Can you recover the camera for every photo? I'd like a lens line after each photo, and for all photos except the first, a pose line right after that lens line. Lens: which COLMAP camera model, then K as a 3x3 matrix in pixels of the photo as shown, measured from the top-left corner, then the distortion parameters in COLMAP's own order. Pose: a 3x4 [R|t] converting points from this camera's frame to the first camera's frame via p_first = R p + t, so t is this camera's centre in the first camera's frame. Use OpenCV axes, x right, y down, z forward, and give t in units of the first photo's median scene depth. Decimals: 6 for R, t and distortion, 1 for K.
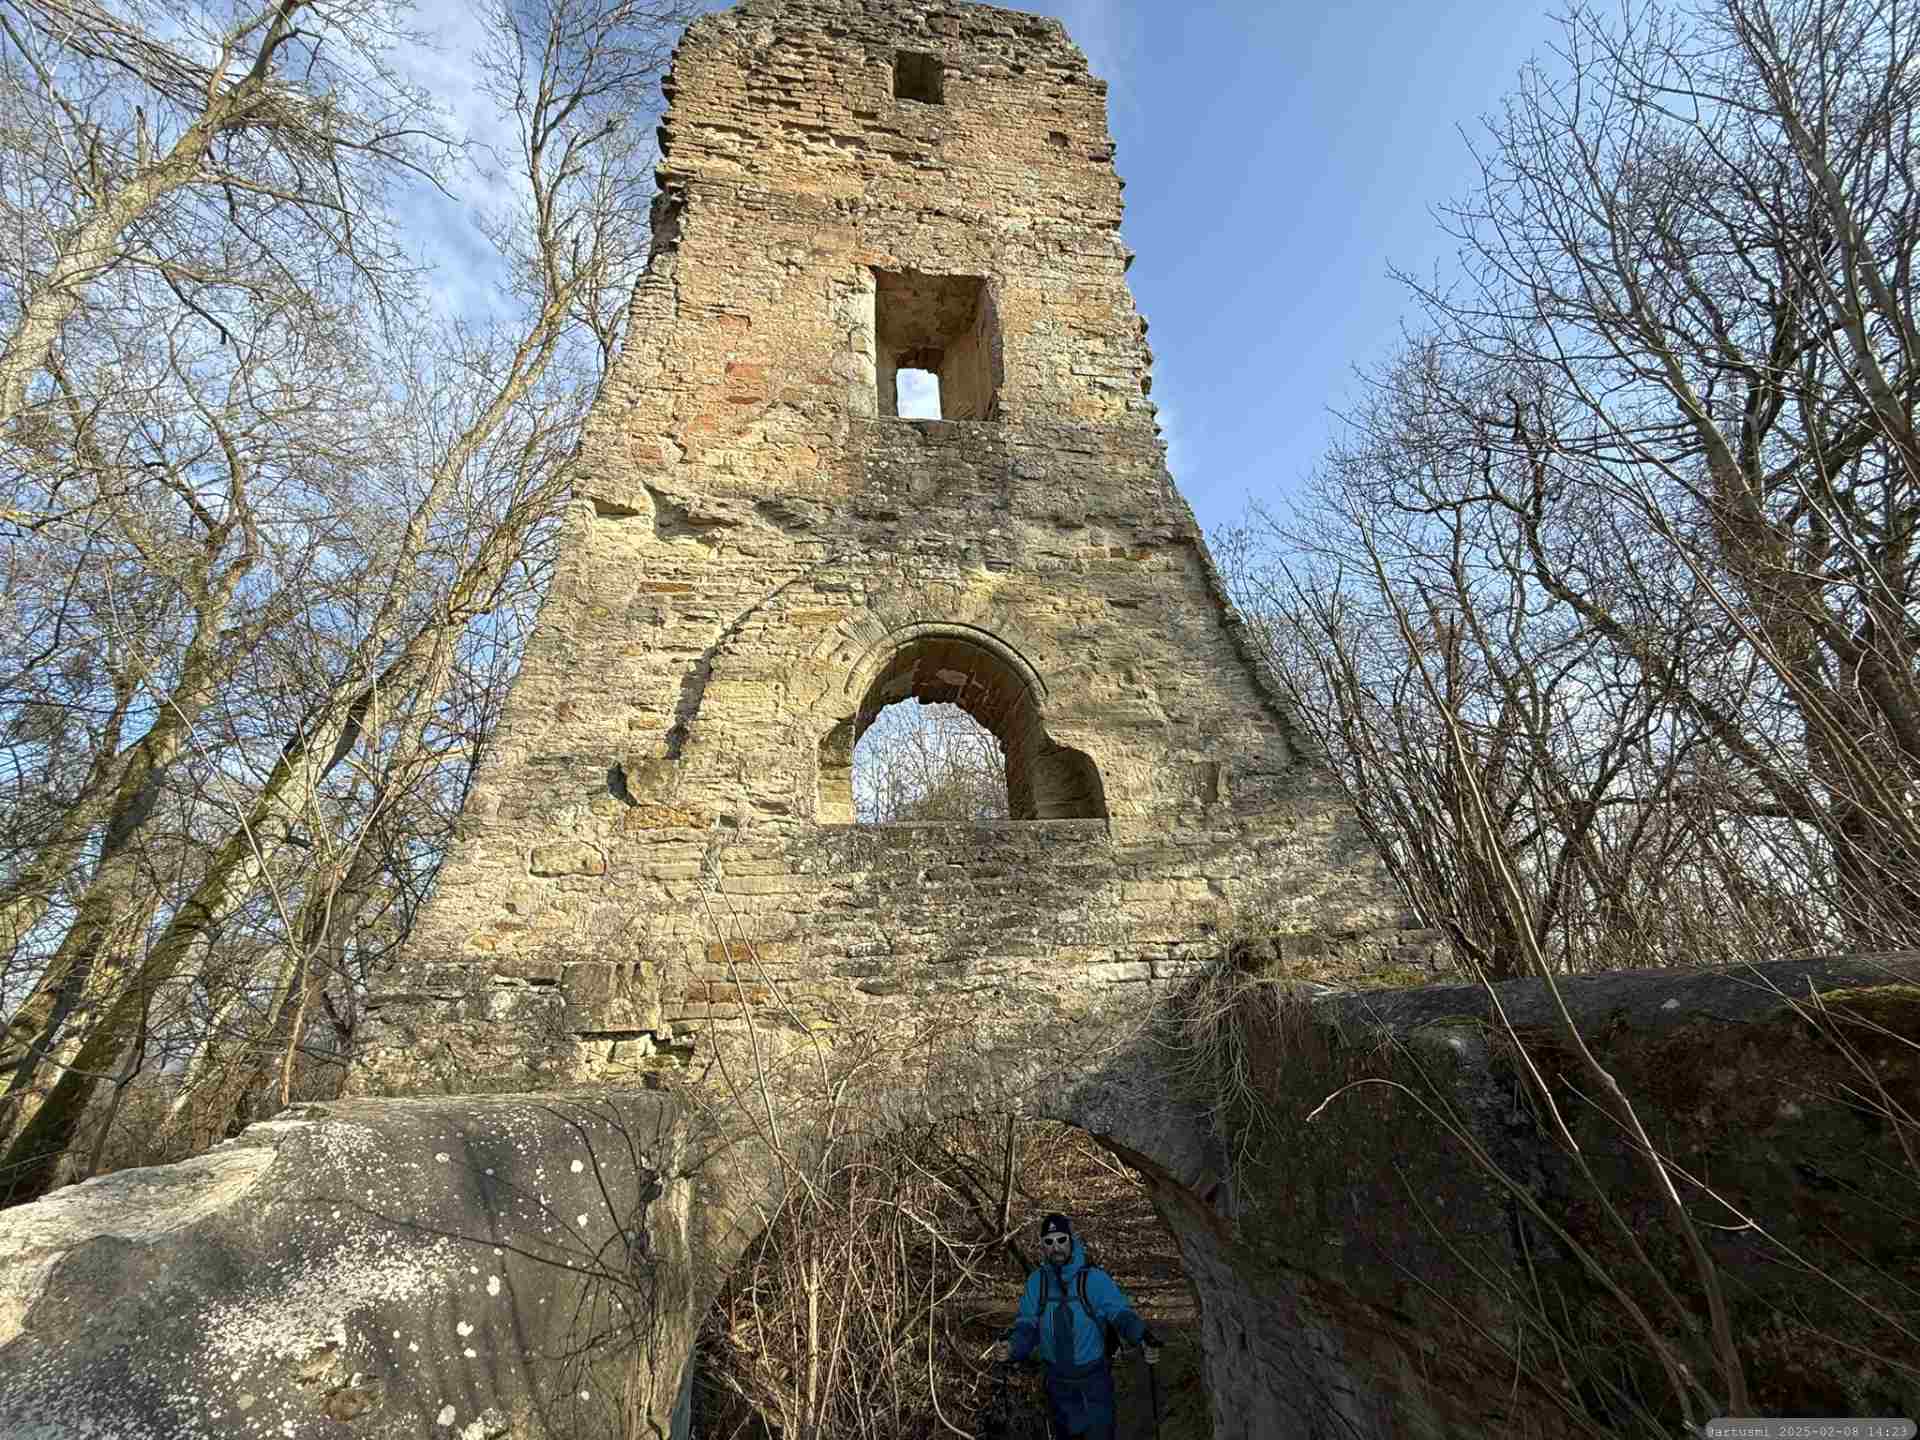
lens RADIAL K [[769.9, 0, 963.1], [0, 769.9, 717.7], [0, 0, 1]] dist [0.001426, 0.000089]
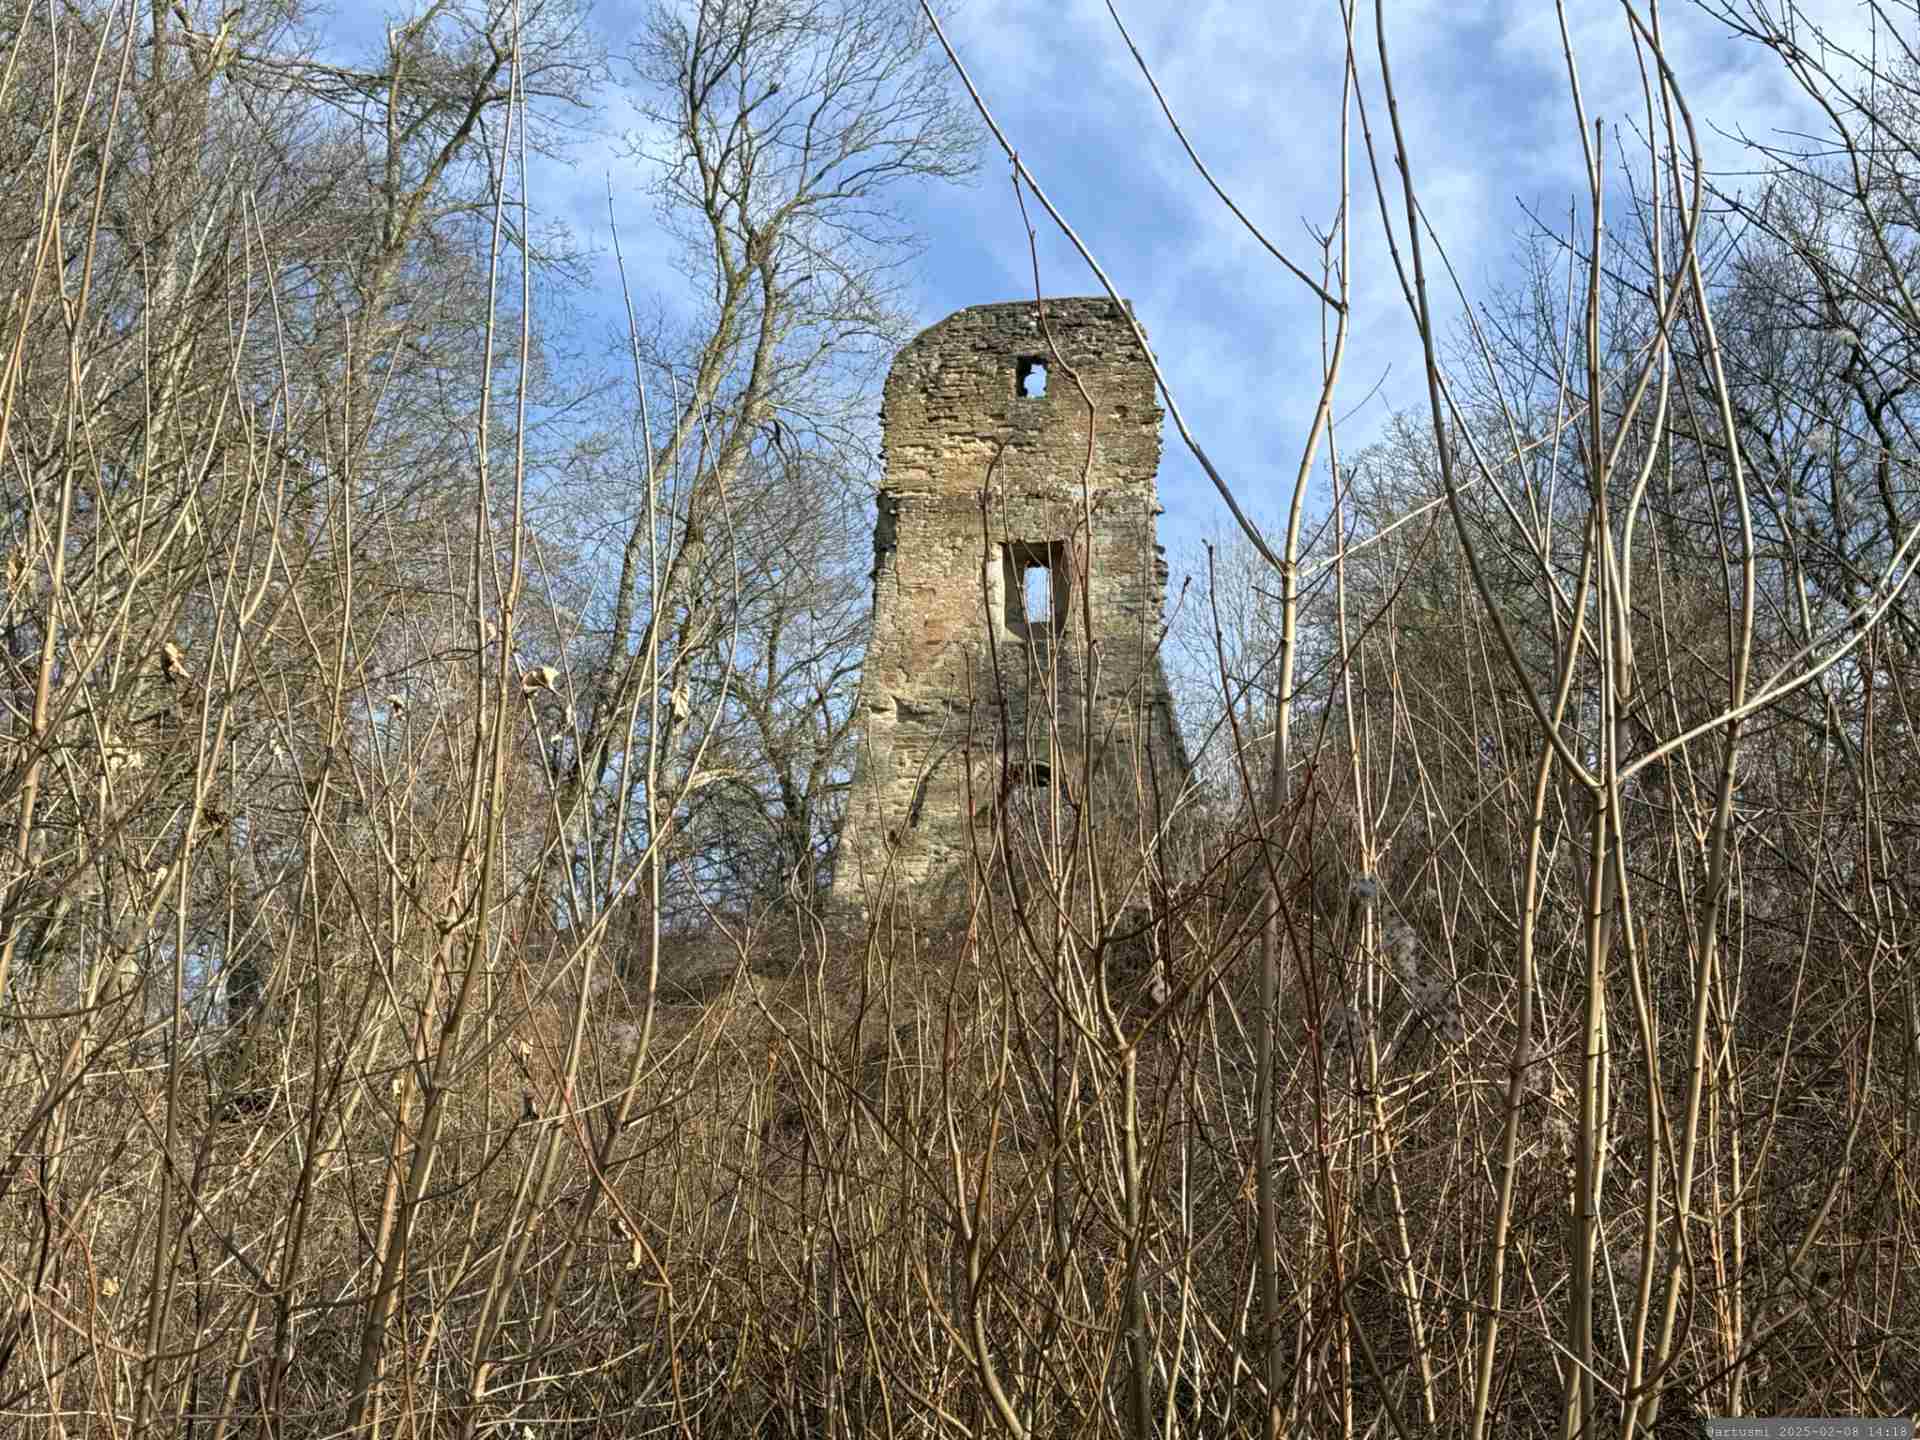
lens RADIAL K [[2294.8, 0, 959.8], [0, 2294.8, 720.8], [0, 0, 1]] dist [0.000174, 0.000000]
pose [[0.963928, -0.011965, -0.265893, 1.147690], [0.040582, 0.993916, 0.102393, -0.687901], [0.263050, -0.109490, 0.958549, -3.975068]]
